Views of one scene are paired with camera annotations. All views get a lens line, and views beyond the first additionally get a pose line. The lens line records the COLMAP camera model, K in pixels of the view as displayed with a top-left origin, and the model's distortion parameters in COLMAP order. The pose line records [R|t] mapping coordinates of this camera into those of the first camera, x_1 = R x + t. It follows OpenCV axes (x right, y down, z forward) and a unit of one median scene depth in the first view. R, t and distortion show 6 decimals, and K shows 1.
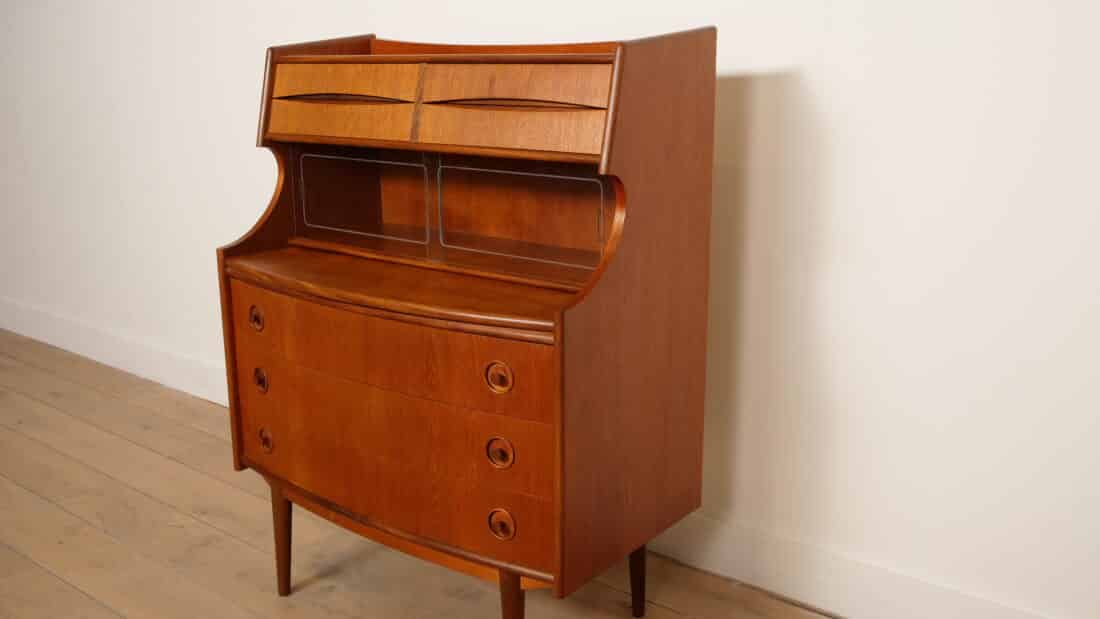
lens RADIAL K [[976.1, 0, 550.0], [0, 976.1, 309.5], [0, 0, 1]] dist [-0.020771, 0.010830]
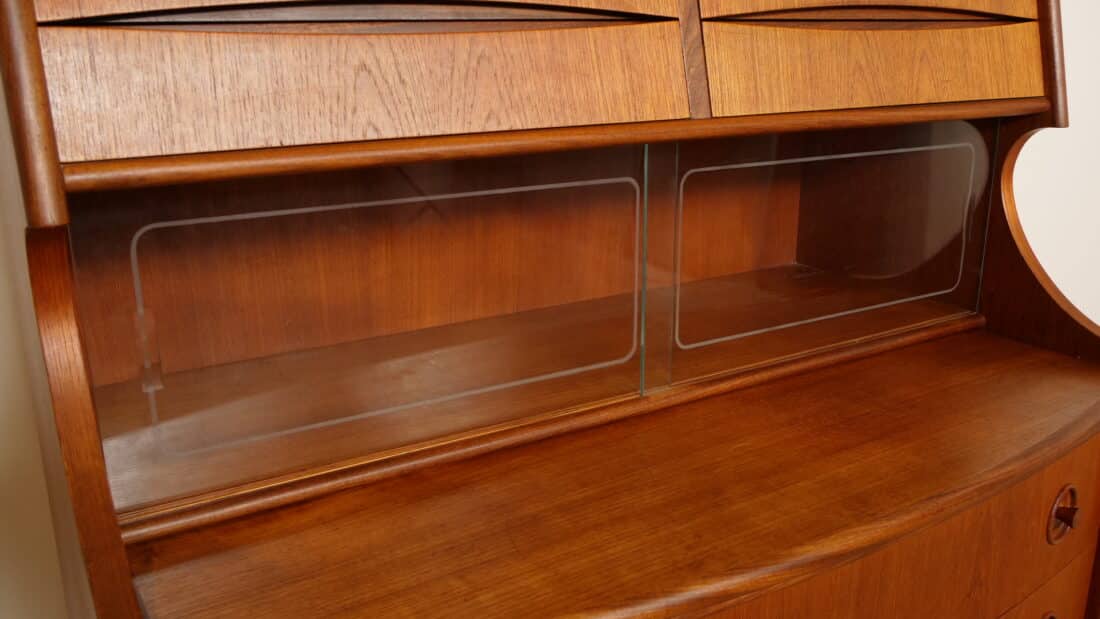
lens RADIAL K [[976.1, 0, 550.0], [0, 976.1, 309.5], [0, 0, 1]] dist [-0.020771, 0.010830]
pose [[0.362272, -0.263992, 0.893906, -0.518558], [0.234506, 0.954017, 0.186706, -0.177904], [-0.902090, 0.141988, 0.407521, 0.862931]]
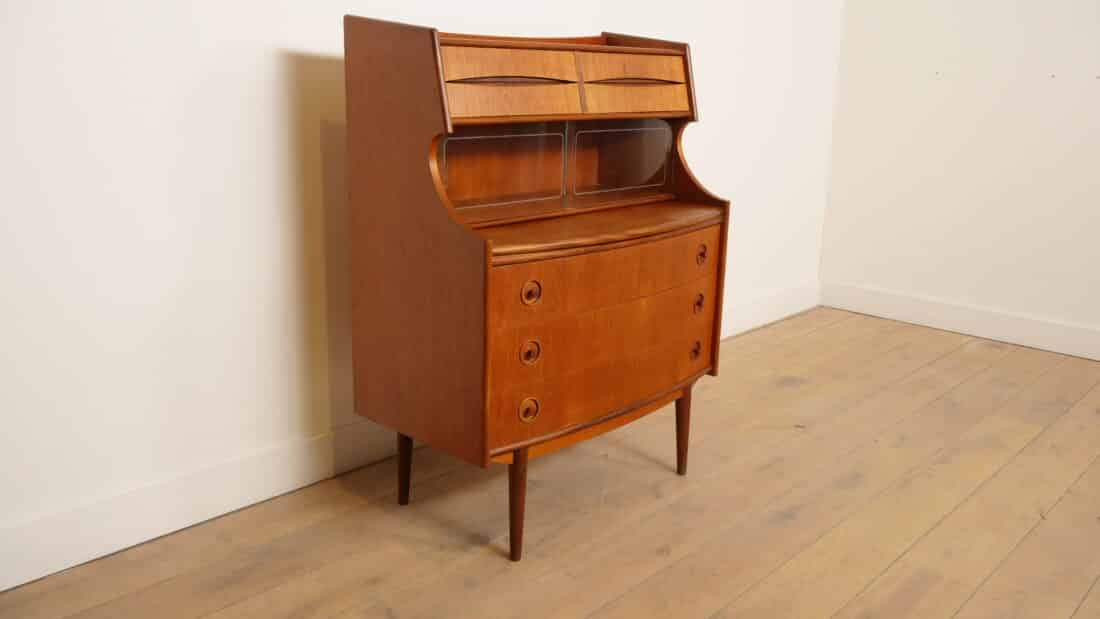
lens RADIAL K [[976.1, 0, 550.0], [0, 976.1, 309.5], [0, 0, 1]] dist [-0.020771, 0.010830]
pose [[0.085307, -0.244825, 0.965807, -1.371092], [0.217955, 0.950449, 0.221680, -0.211260], [-0.972223, 0.191592, 0.134441, 0.882164]]
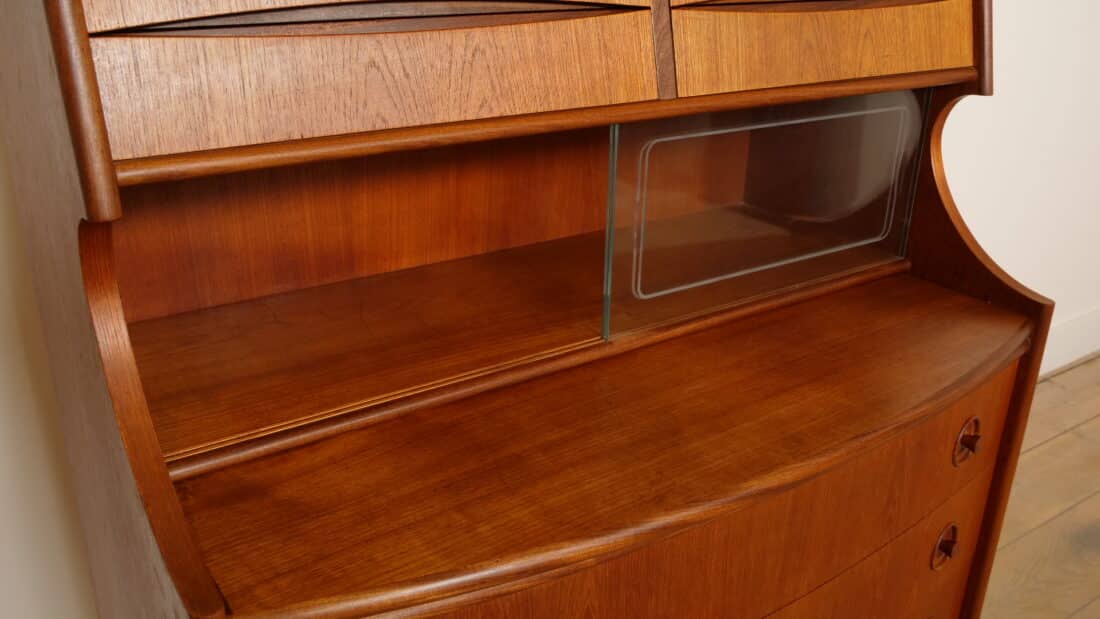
lens RADIAL K [[976.1, 0, 550.0], [0, 976.1, 309.5], [0, 0, 1]] dist [-0.020771, 0.010830]
pose [[0.307972, -0.356284, 0.882165, -0.557762], [0.210285, 0.929791, 0.302106, -0.217961], [-0.927865, 0.092466, 0.361271, 0.857650]]
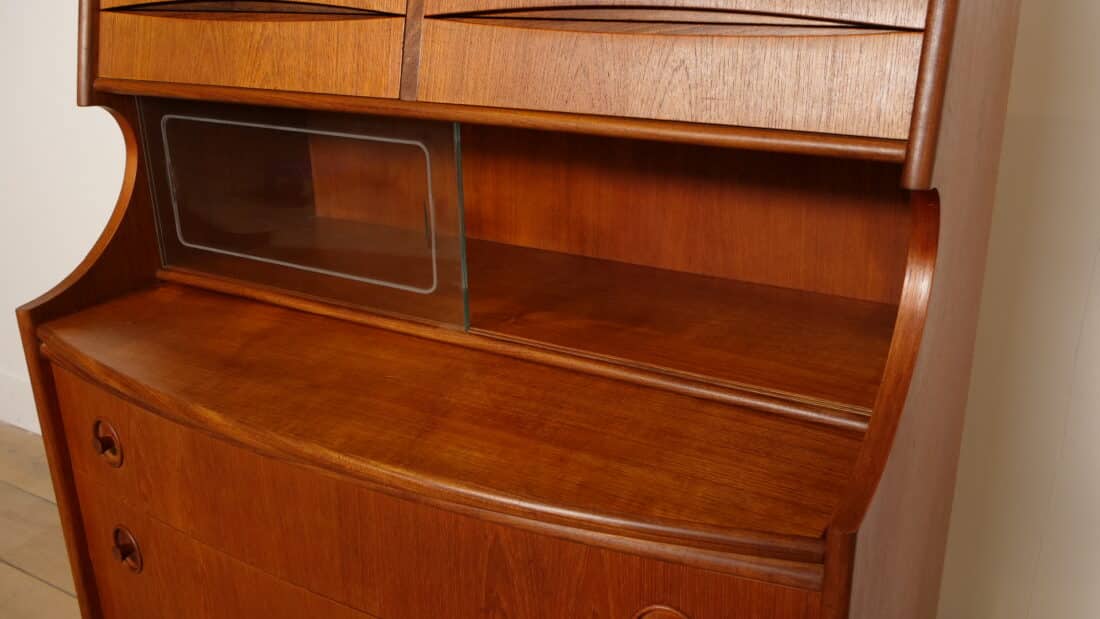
lens RADIAL K [[976.1, 0, 550.0], [0, 976.1, 309.5], [0, 0, 1]] dist [-0.020771, 0.010830]
pose [[0.992196, -0.057469, 0.110653, -0.124255], [0.045263, 0.992920, 0.109823, -0.113883], [-0.116180, -0.103957, 0.987773, 0.485397]]
